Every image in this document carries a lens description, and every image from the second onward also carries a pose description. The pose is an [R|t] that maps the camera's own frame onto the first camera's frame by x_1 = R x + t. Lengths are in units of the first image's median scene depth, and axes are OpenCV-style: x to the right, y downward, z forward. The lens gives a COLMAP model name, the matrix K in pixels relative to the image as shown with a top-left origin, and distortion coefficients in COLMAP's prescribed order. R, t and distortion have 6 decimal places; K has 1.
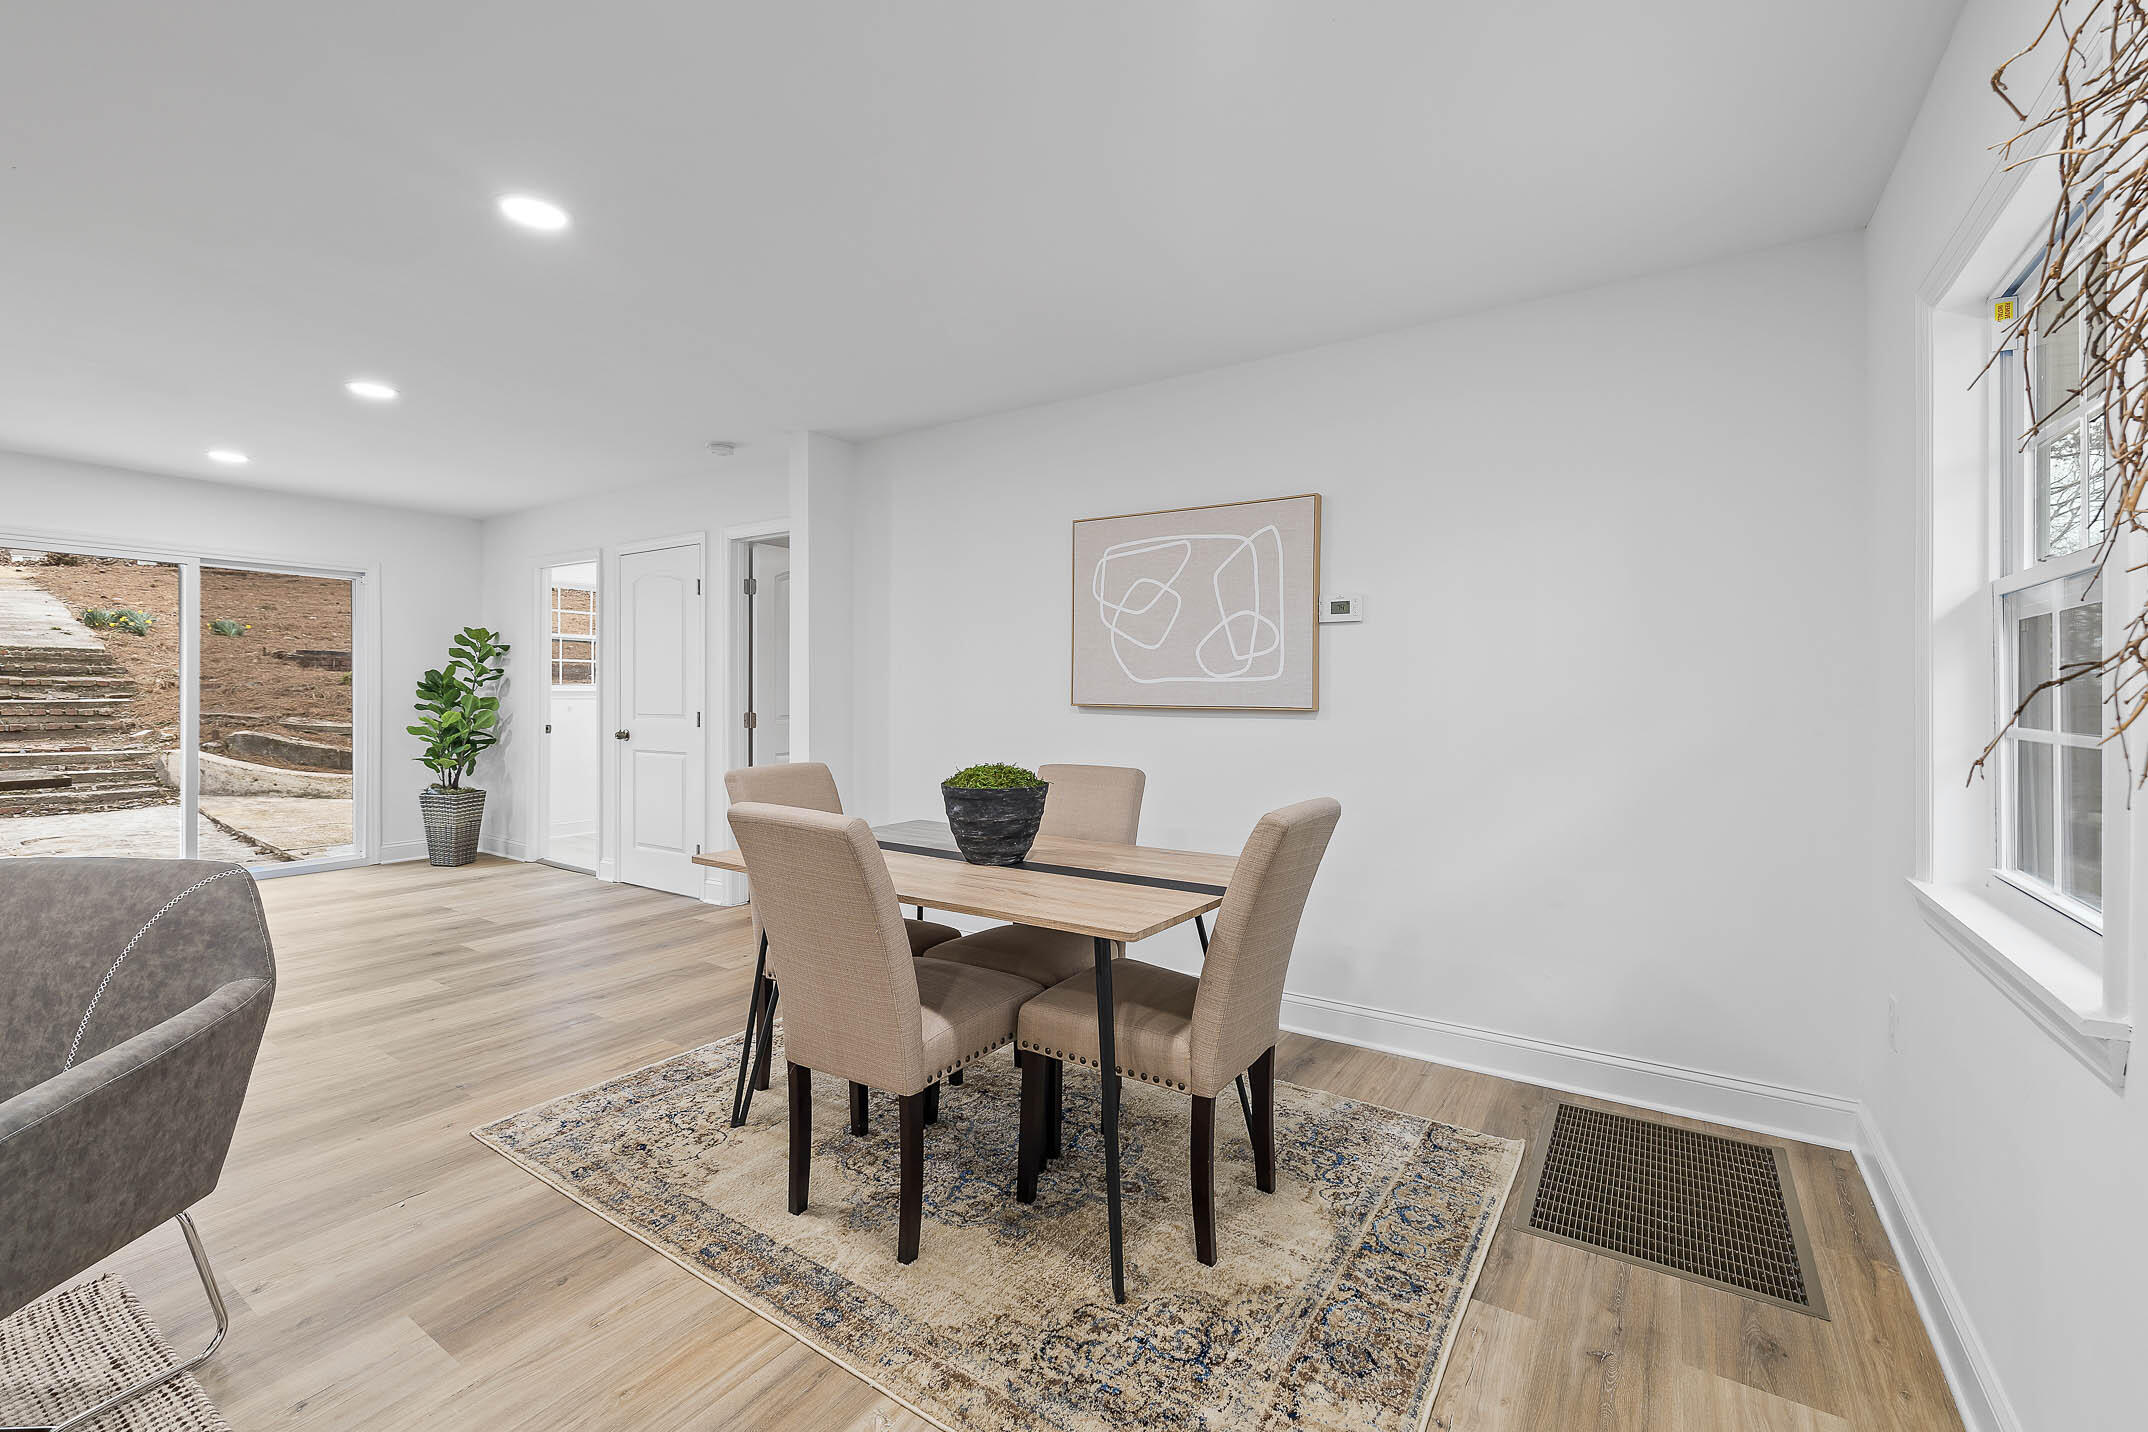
lens RADIAL K [[909.1, 0, 1063.5], [0, 909.1, 693.9], [0, 0, 1]] dist [0.000951, -0.001122]
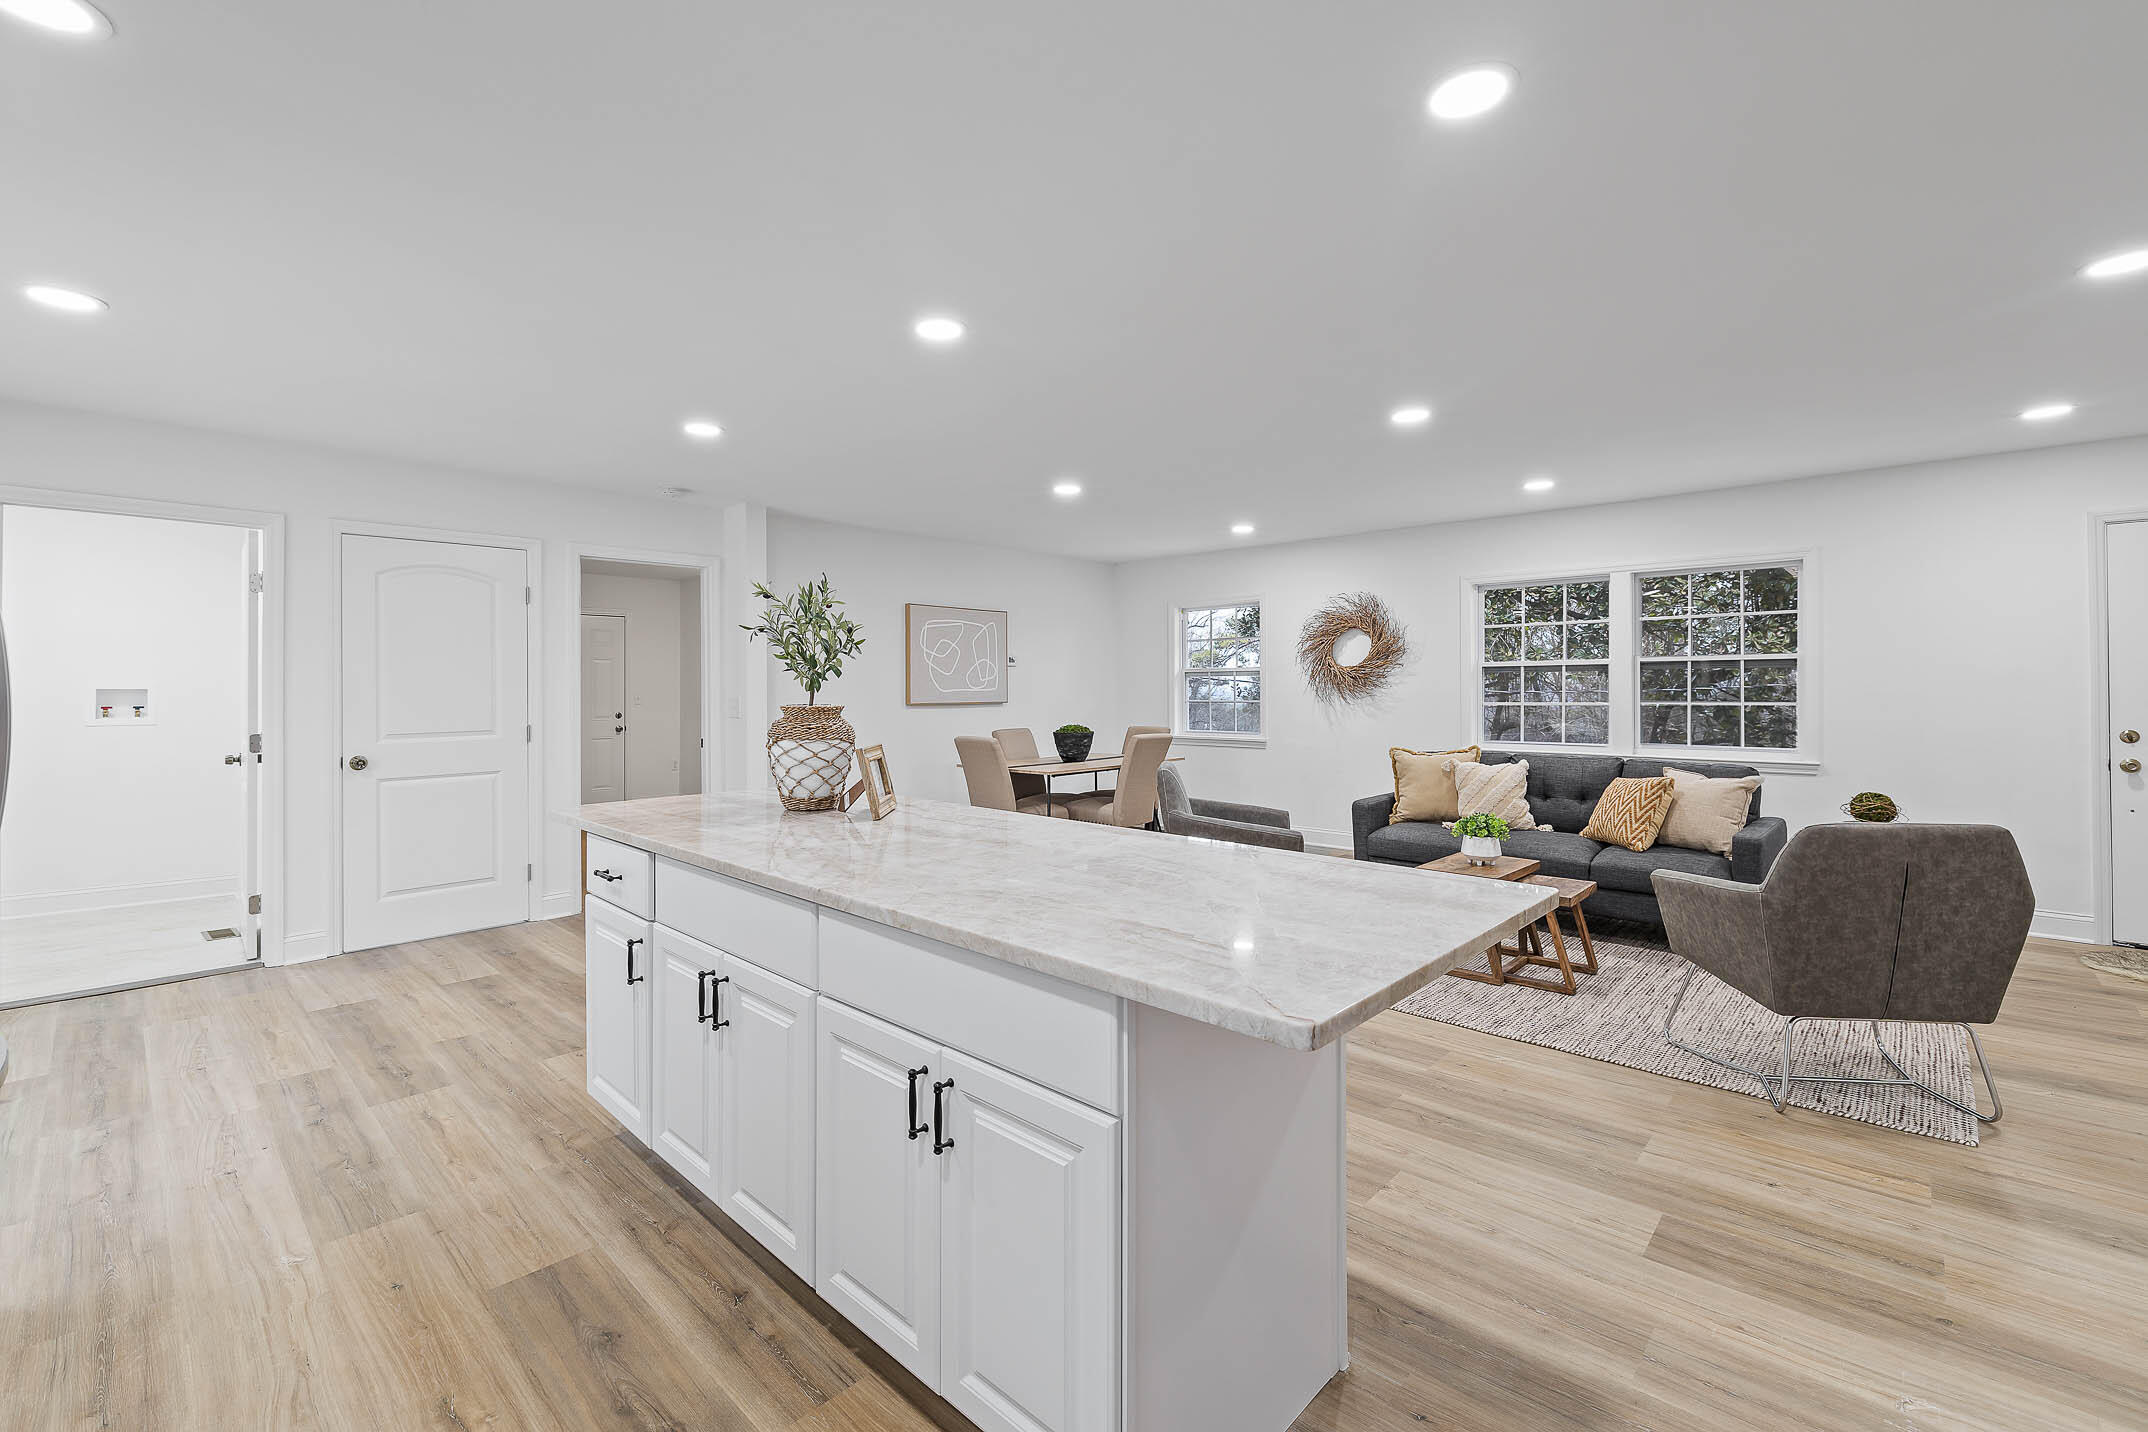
lens RADIAL K [[909.1, 0, 1059.2], [0, 909.1, 681.4], [0, 0, 1]] dist [0.000951, -0.001122]
pose [[0.170274, 0.001328, 0.985396, -1.159142], [0.010853, 0.999936, -0.003223, -0.016762], [-0.985337, 0.011243, 0.170249, 0.265131]]
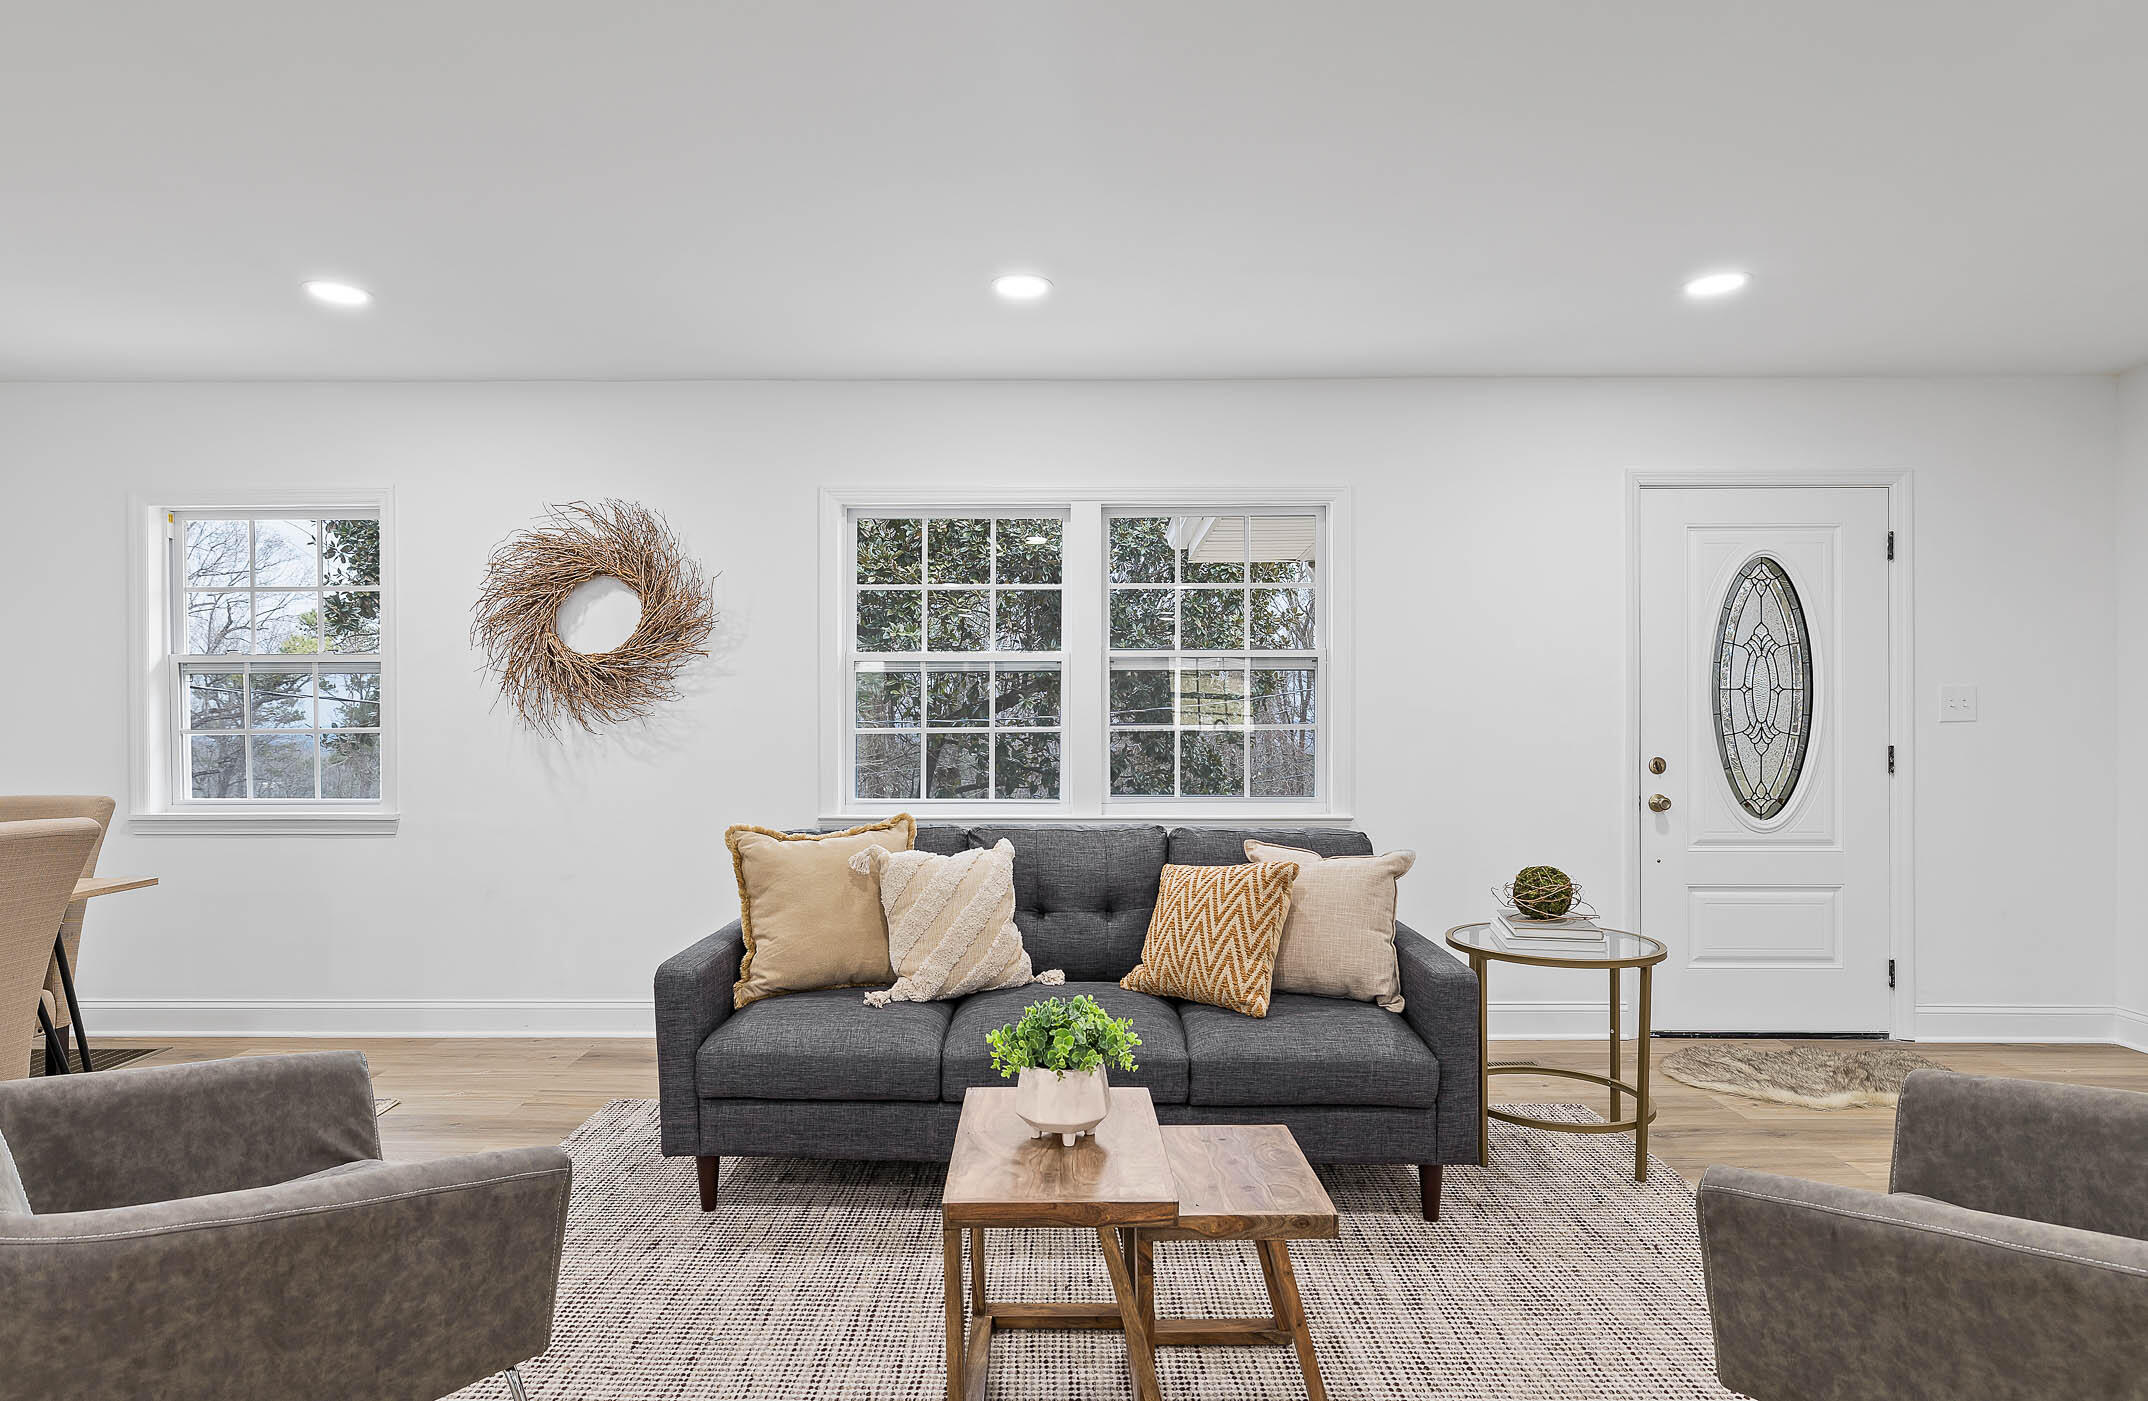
lens RADIAL K [[1178.0, 0, 1050.6], [0, 1178.0, 736.1], [0, 0, 1]] dist [-0.000866, -0.001499]
pose [[-0.546432, -0.012890, 0.837405, -0.675879], [0.002690, 0.999849, 0.017145, 0.003825], [-0.837499, 0.011621, -0.546315, 0.256714]]
